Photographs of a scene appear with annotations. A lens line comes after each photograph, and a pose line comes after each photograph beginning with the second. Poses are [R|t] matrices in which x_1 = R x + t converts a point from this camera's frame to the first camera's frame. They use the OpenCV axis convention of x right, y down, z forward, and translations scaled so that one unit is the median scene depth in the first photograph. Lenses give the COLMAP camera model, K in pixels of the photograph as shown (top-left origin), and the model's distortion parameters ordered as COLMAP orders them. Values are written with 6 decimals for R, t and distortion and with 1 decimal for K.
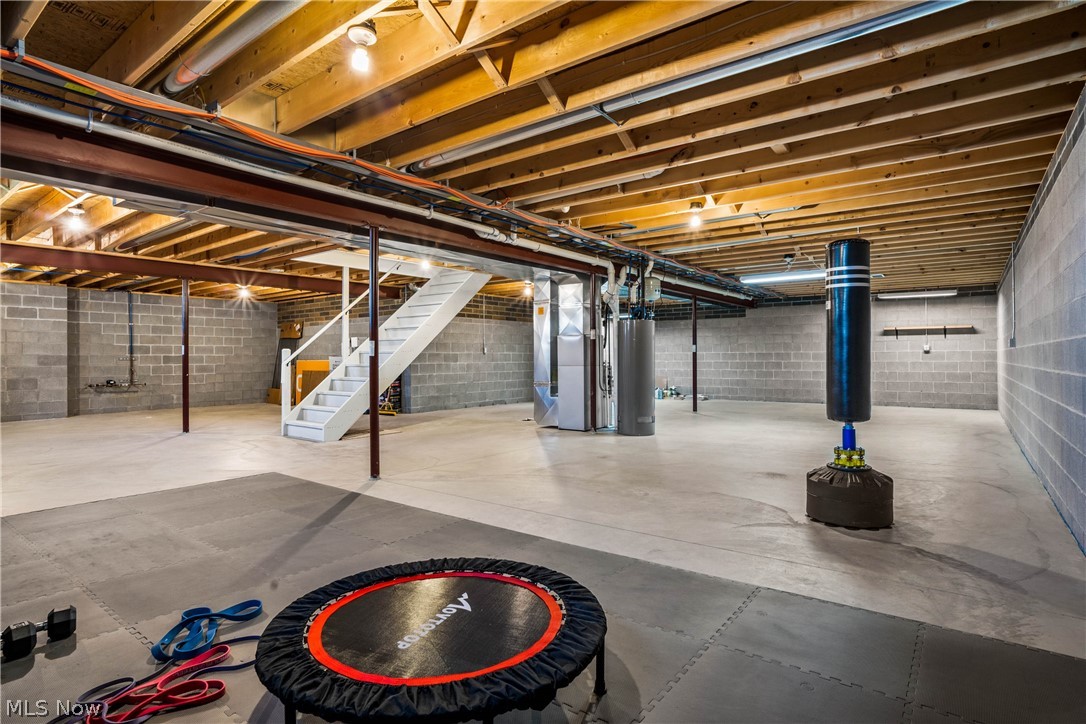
lens RADIAL K [[570.7, 0, 541.5], [0, 570.7, 362.4], [0, 0, 1]] dist [-0.050960, 0.023059]
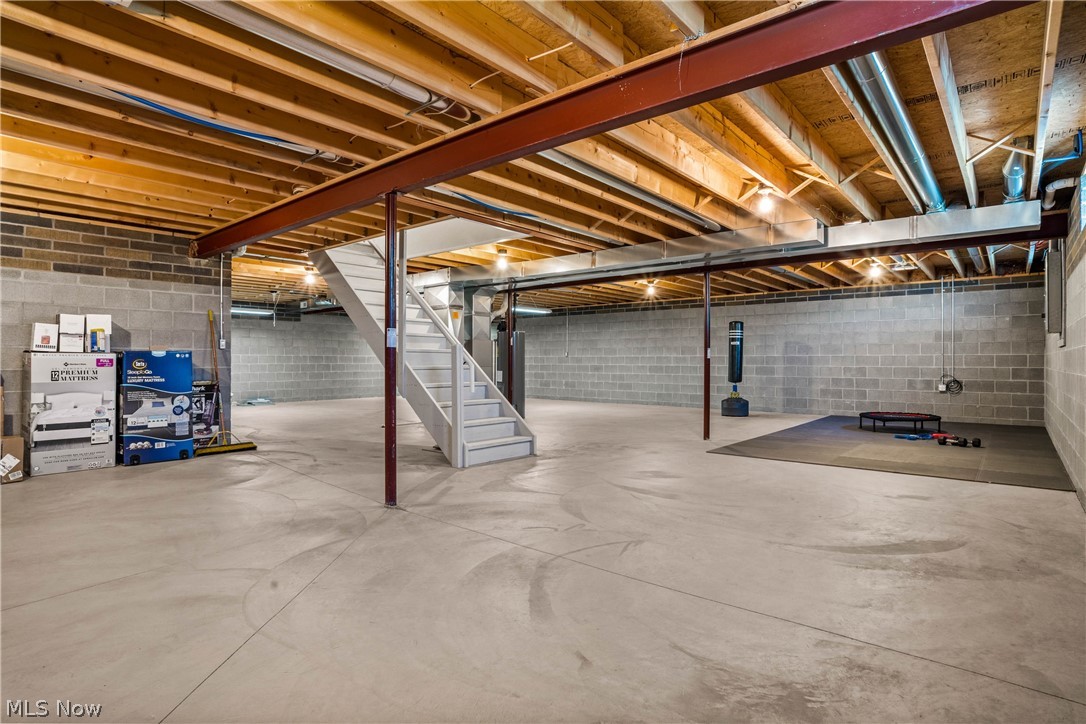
lens RADIAL K [[570.7, 0, 542.0], [0, 570.7, 361.8], [0, 0, 1]] dist [-0.050960, 0.023059]
pose [[0.053106, 0.004283, 0.998580, -0.675472], [0.003572, 0.999984, -0.004479, 0.000459], [-0.998582, 0.003805, 0.053090, 0.505403]]
